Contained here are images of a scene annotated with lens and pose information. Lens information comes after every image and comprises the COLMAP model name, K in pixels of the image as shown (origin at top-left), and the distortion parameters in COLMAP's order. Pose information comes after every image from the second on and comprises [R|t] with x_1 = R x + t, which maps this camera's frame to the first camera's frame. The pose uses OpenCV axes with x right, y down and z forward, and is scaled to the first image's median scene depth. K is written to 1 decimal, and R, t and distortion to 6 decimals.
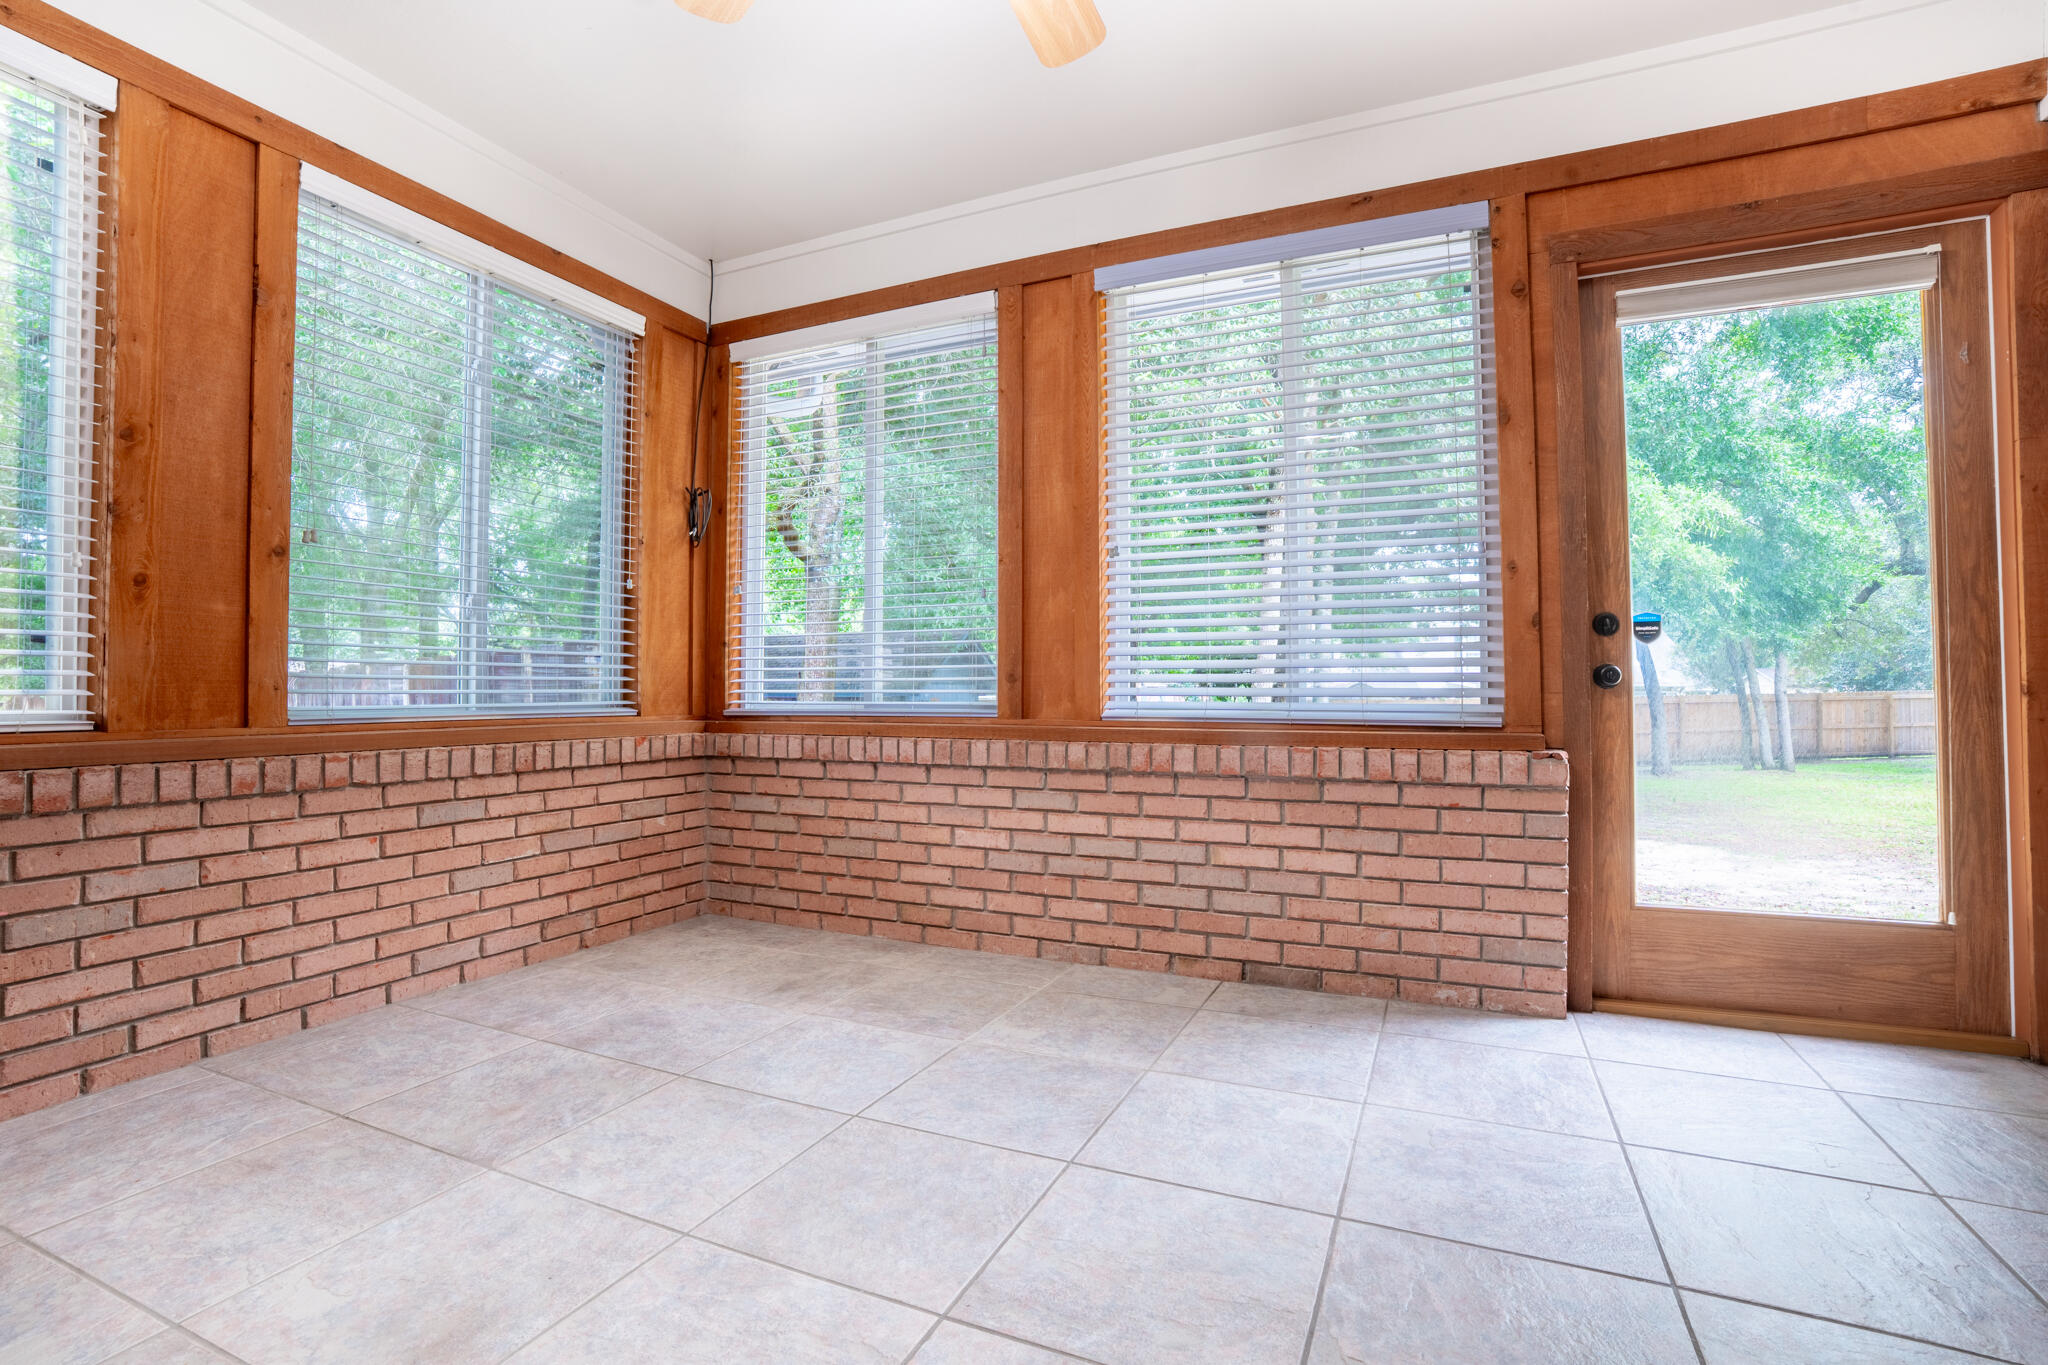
lens RADIAL K [[936.1, 0, 1026.4], [0, 936.1, 675.1], [0, 0, 1]] dist [-0.034991, 0.002347]
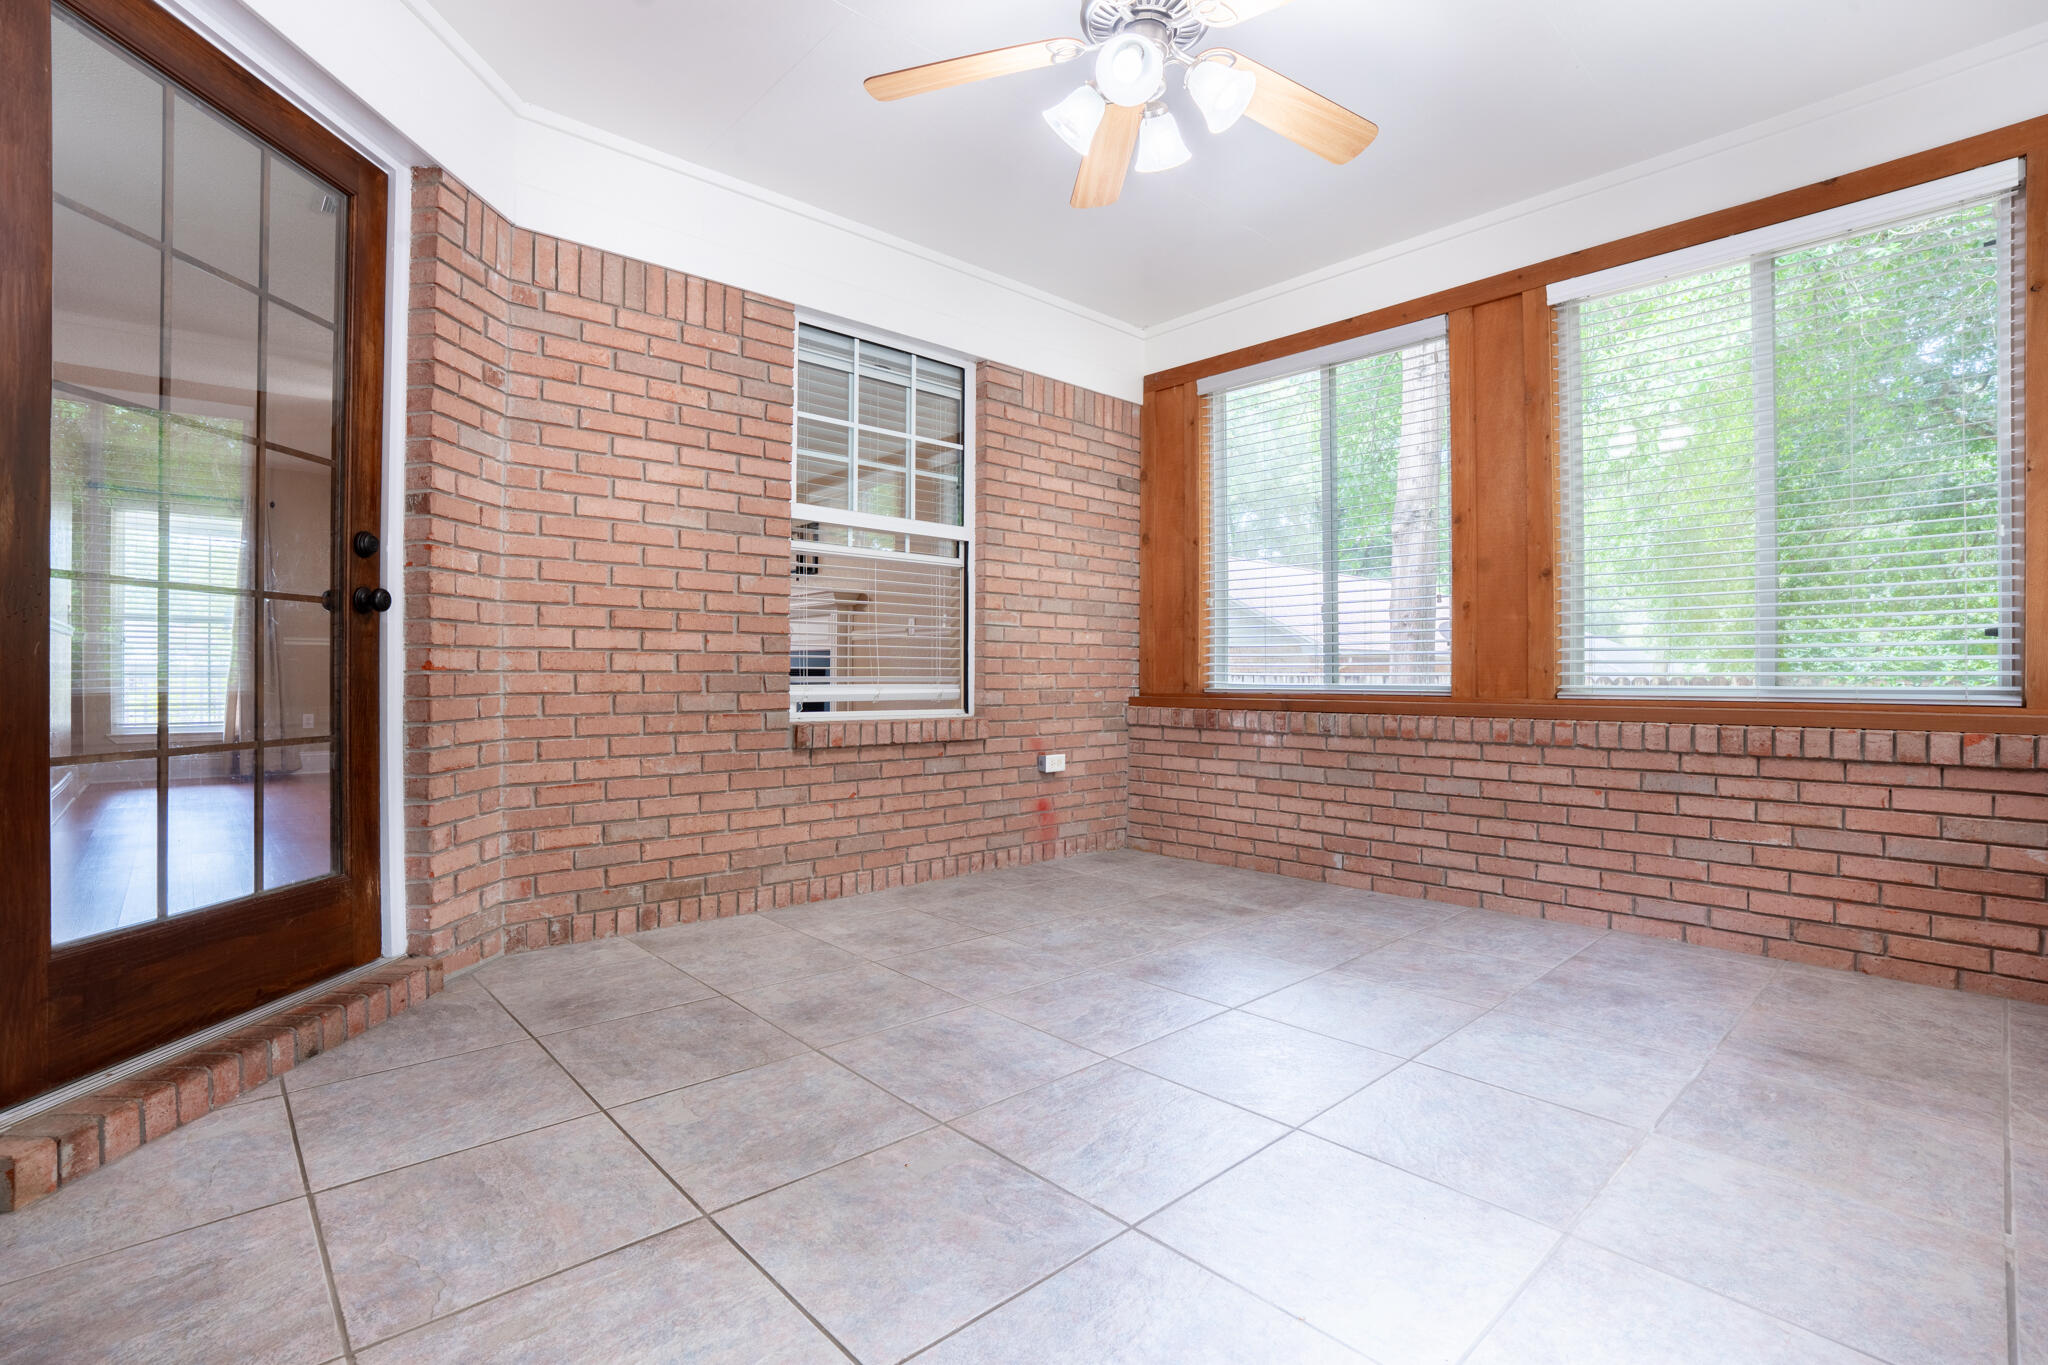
lens RADIAL K [[936.1, 0, 1028.4], [0, 936.1, 684.0], [0, 0, 1]] dist [-0.034991, 0.002347]
pose [[-0.371510, 0.006382, -0.928407, 0.778462], [0.012165, 0.999924, 0.002005, 0.021153], [0.928349, -0.010549, -0.371559, 0.785621]]
